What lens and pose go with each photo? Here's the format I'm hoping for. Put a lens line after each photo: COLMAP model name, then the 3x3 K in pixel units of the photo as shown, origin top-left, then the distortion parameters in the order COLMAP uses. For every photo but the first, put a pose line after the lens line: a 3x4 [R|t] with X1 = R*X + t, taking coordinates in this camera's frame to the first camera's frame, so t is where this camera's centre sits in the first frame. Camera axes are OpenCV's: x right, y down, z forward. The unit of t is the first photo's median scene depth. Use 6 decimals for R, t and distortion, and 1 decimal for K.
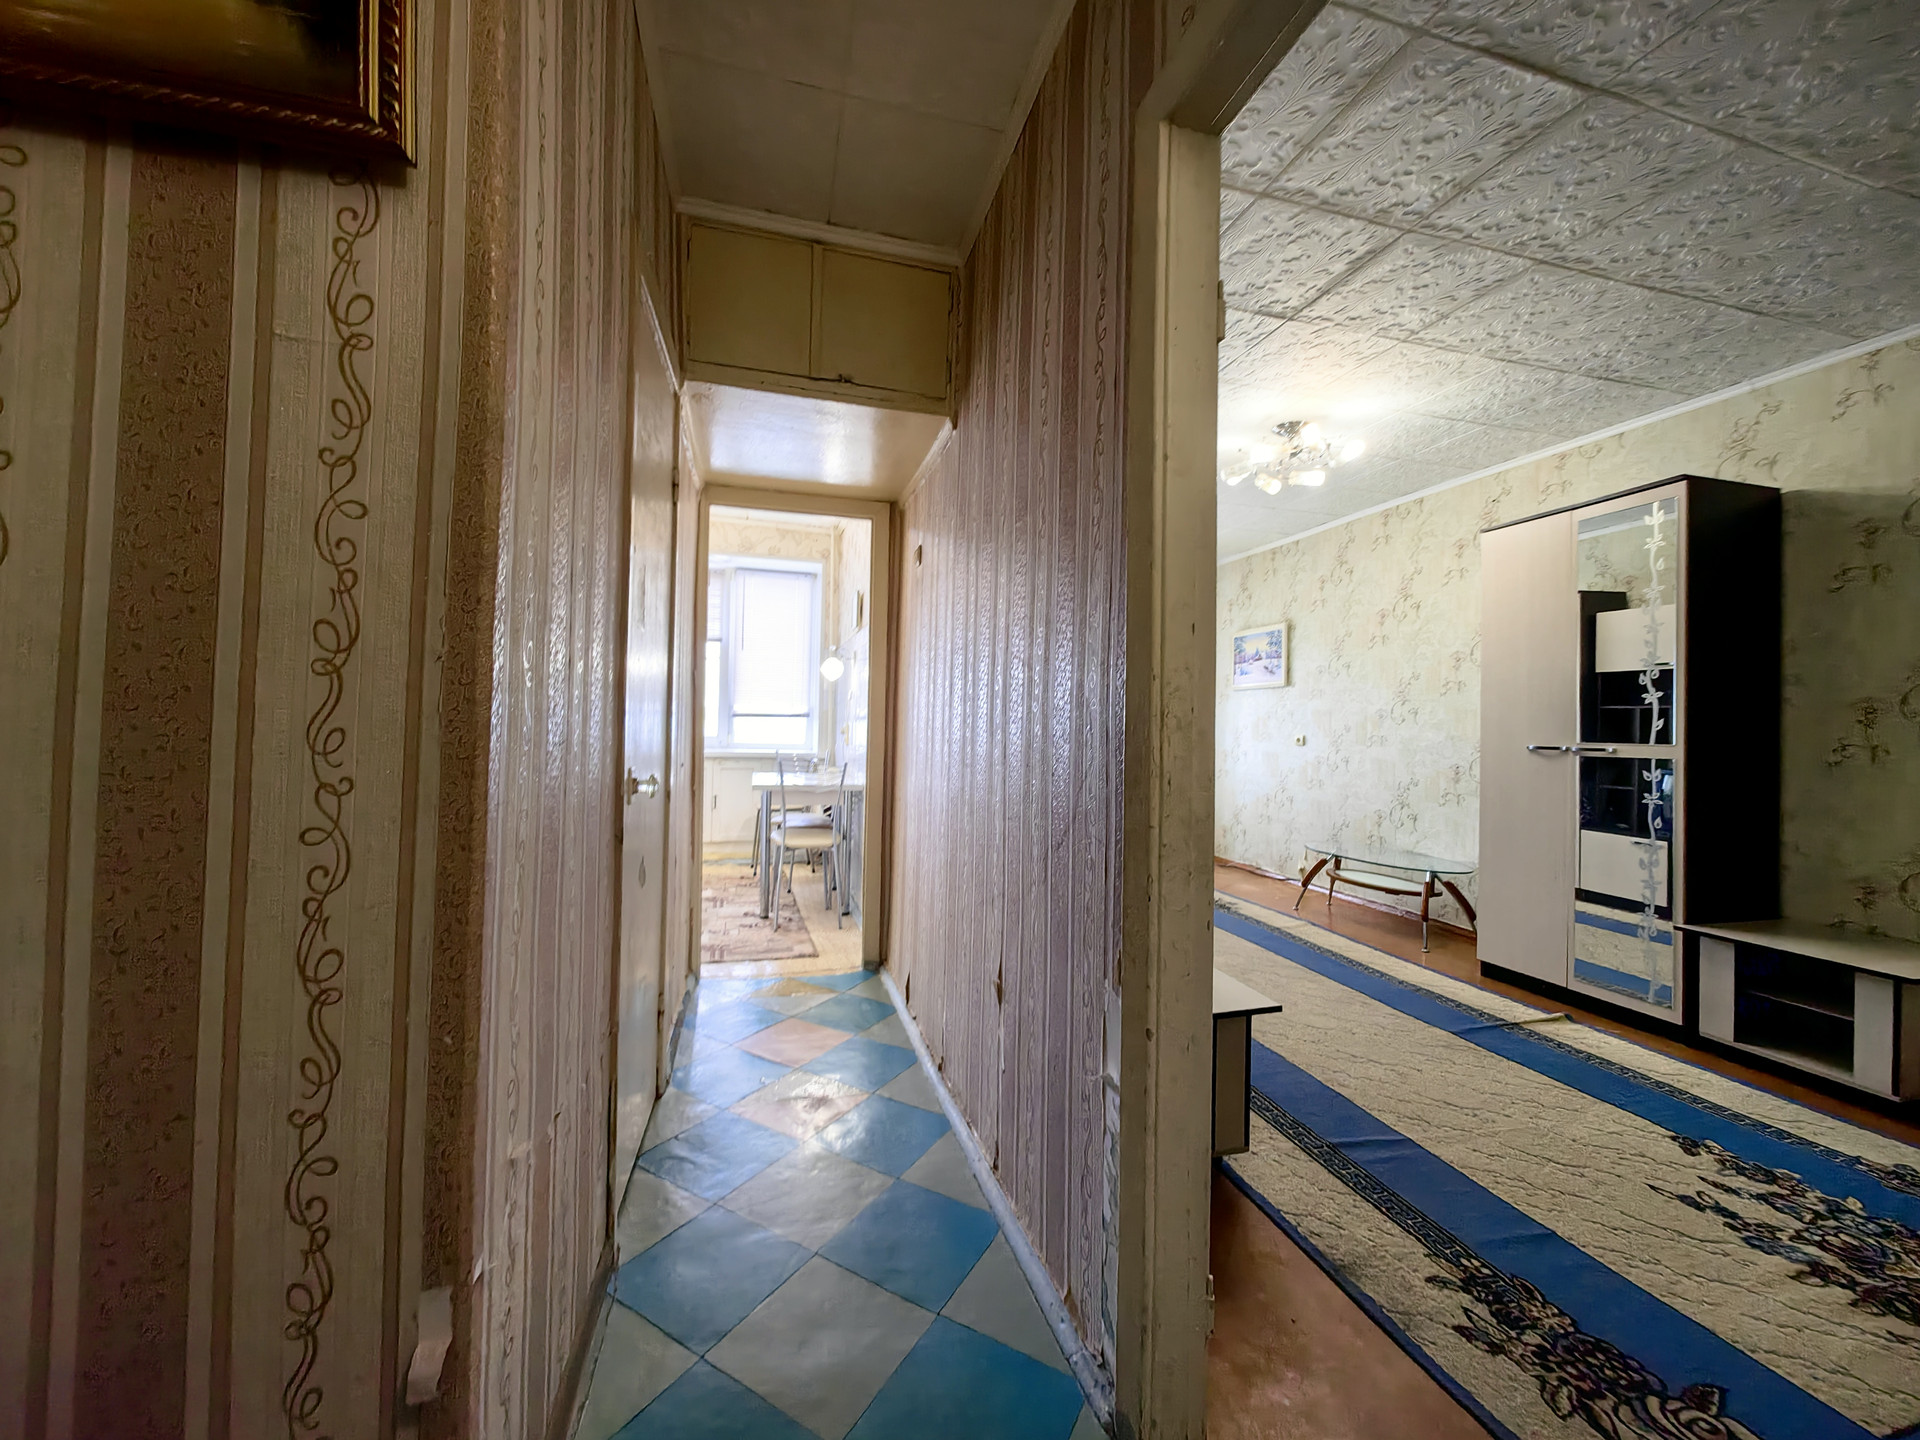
lens RADIAL K [[744.7, 0, 974.3], [0, 744.7, 722.2], [0, 0, 1]] dist [0.012152, -0.004625]
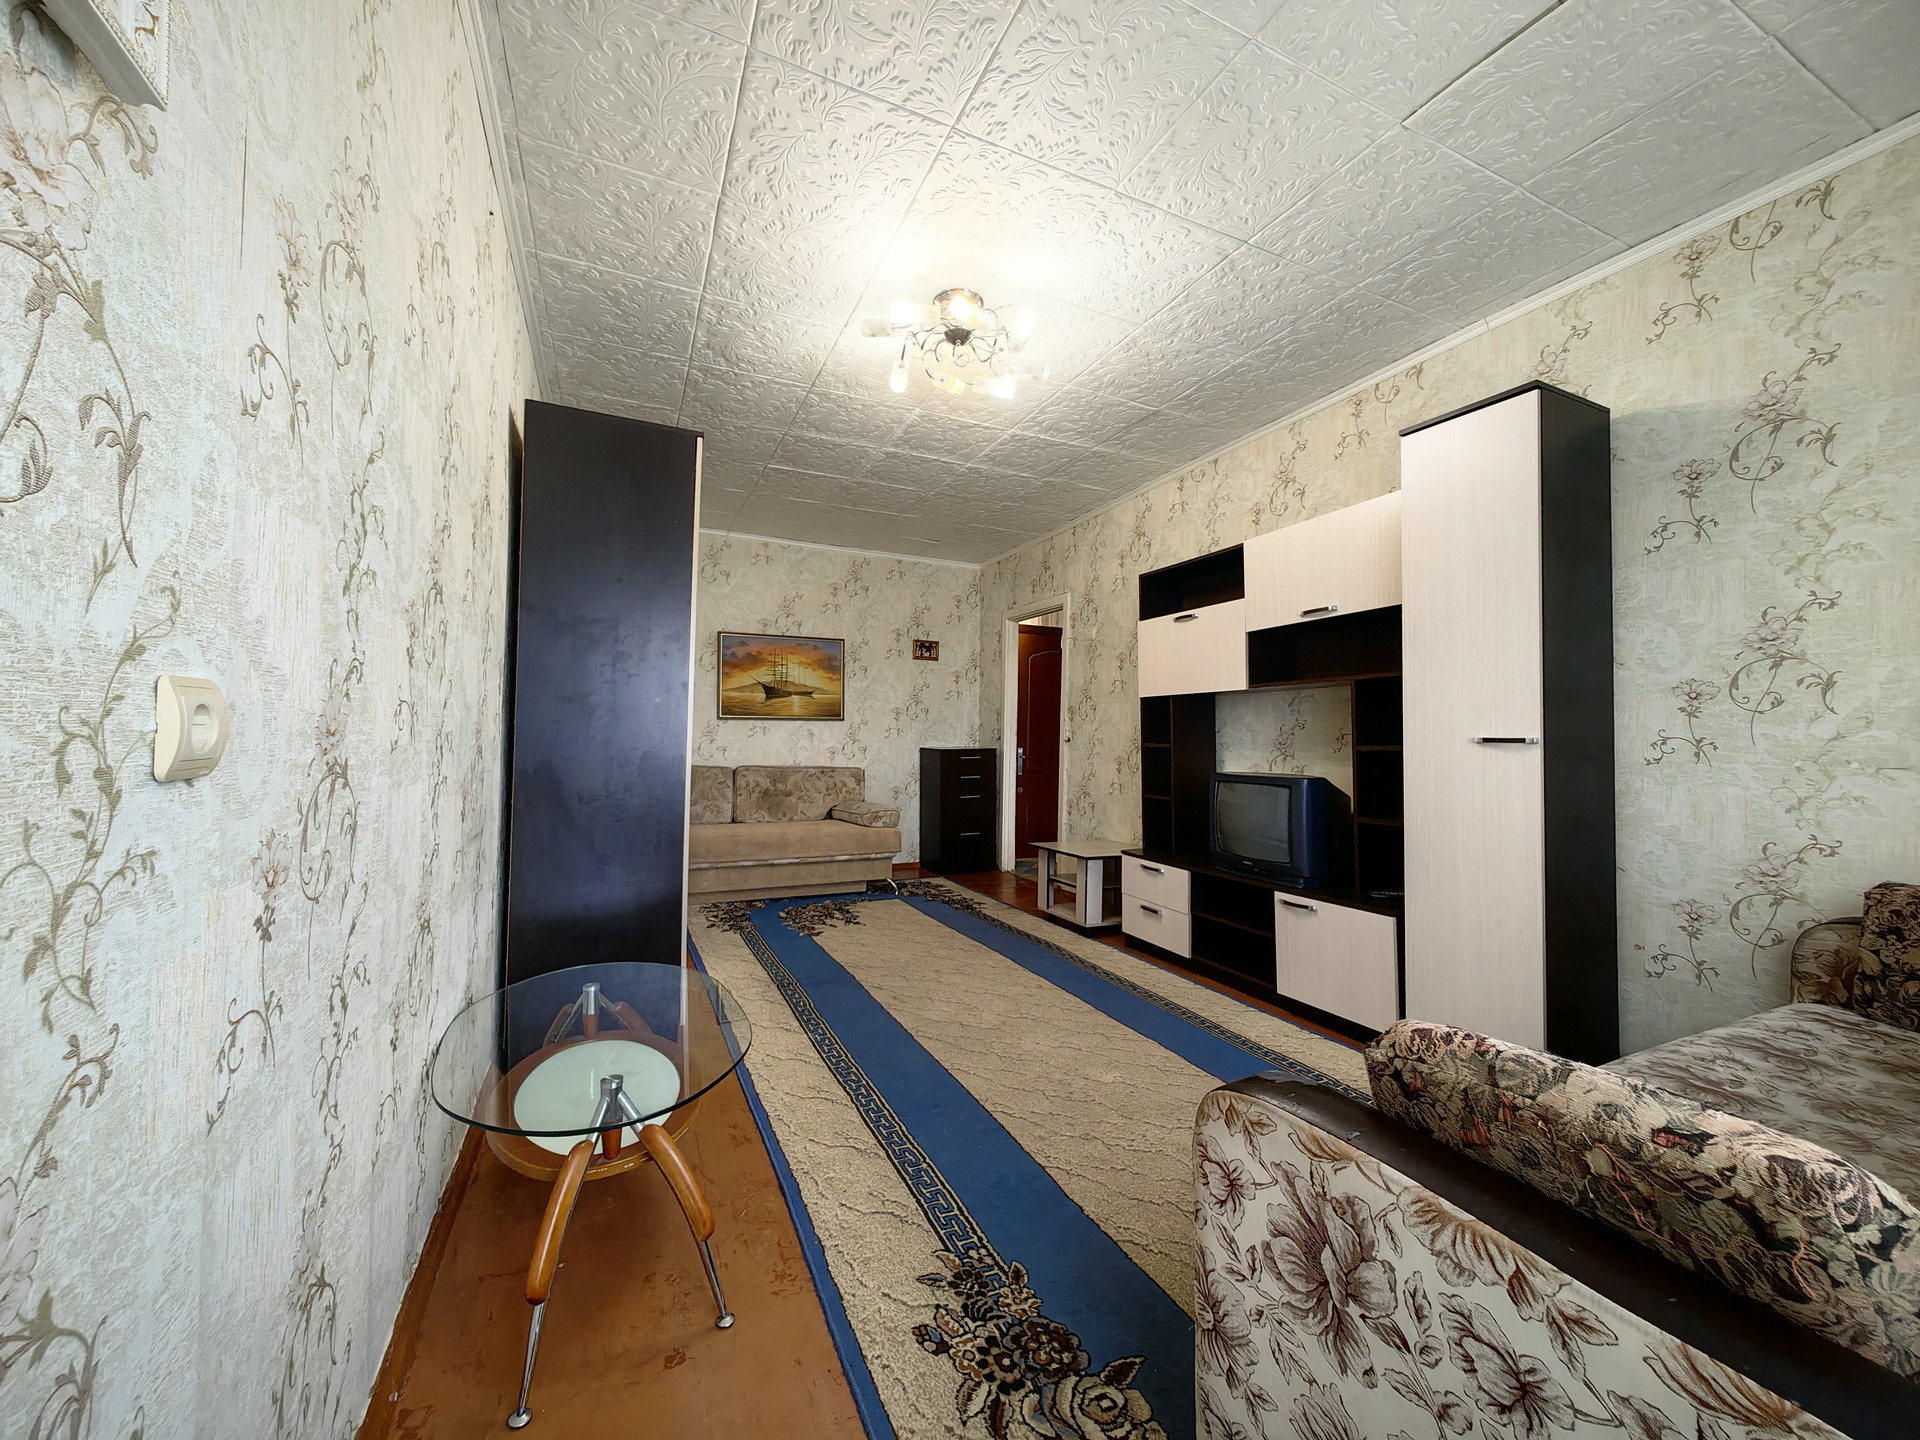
lens RADIAL K [[744.7, 0, 967.1], [0, 744.7, 728.0], [0, 0, 1]] dist [0.012152, -0.004625]
pose [[-0.985180, -0.042228, -0.166242, 0.855269], [-0.039389, 0.999017, -0.020340, 0.052011], [0.166937, -0.013491, -0.985875, 2.808349]]
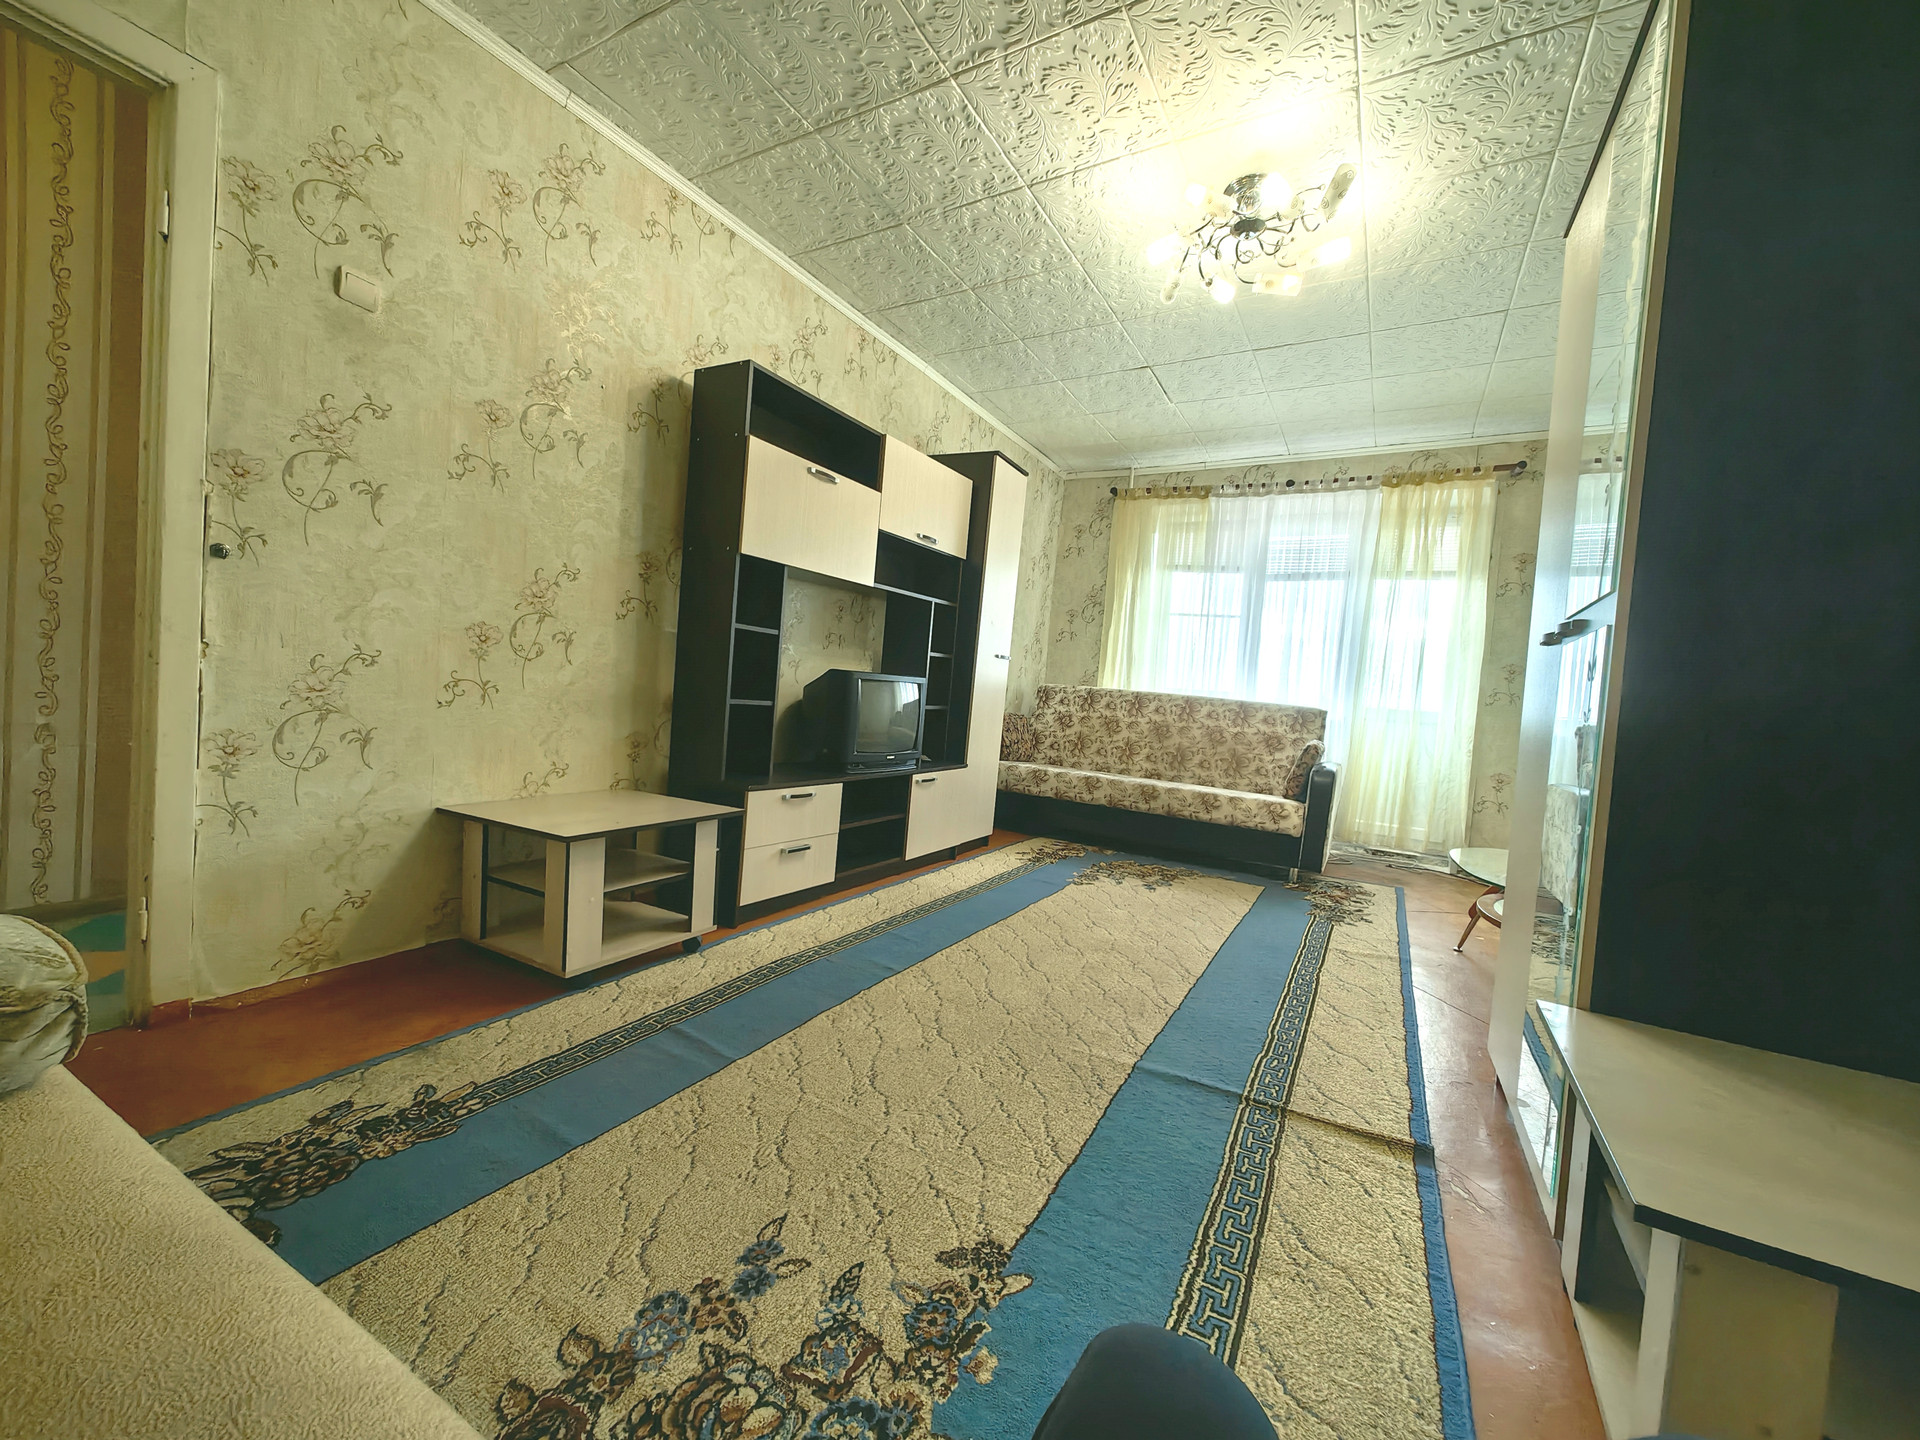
lens RADIAL K [[744.7, 0, 962.0], [0, 744.7, 727.5], [0, 0, 1]] dist [0.012152, -0.004625]
pose [[0.701944, 0.059097, -0.709776, 1.241677], [-0.051832, 0.998148, 0.031846, 0.142536], [0.710344, 0.014435, 0.703707, 0.559088]]
